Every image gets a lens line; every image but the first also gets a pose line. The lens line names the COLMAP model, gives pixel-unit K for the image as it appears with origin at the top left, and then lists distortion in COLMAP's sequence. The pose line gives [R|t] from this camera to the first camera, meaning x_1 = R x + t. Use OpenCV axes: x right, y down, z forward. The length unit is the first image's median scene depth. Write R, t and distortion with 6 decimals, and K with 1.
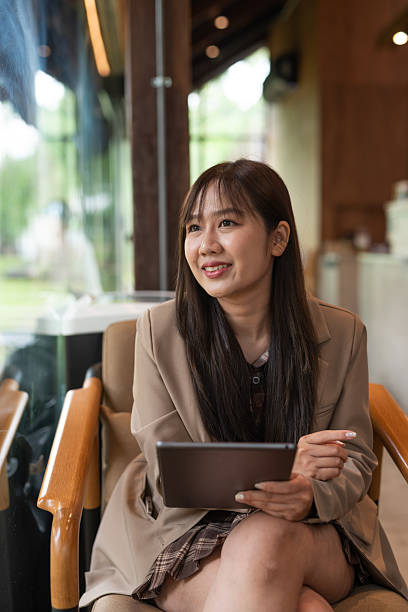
lens RADIAL K [[625.3, 0, 191.9], [0, 625.3, 305.2], [0, 0, 1]] dist [0.105838, -0.352336]
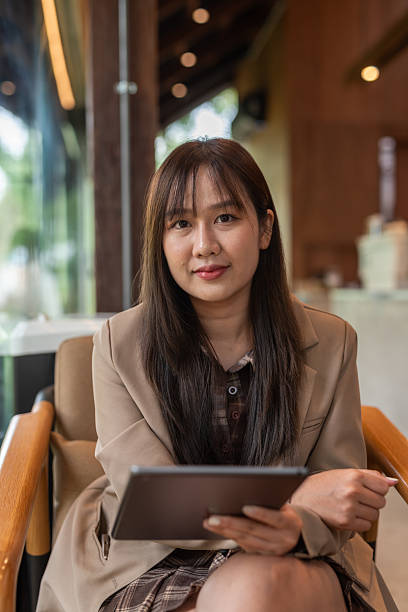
lens RADIAL K [[648.6, 0, 204.0], [0, 648.6, 306.0], [0, 0, 1]] dist [-0.015137, 0.184769]
pose [[0.997590, -0.000099, 0.069378, 0.001190], [0.004879, 0.997623, -0.068735, 0.047942], [-0.069206, 0.068908, 0.995220, 0.088051]]
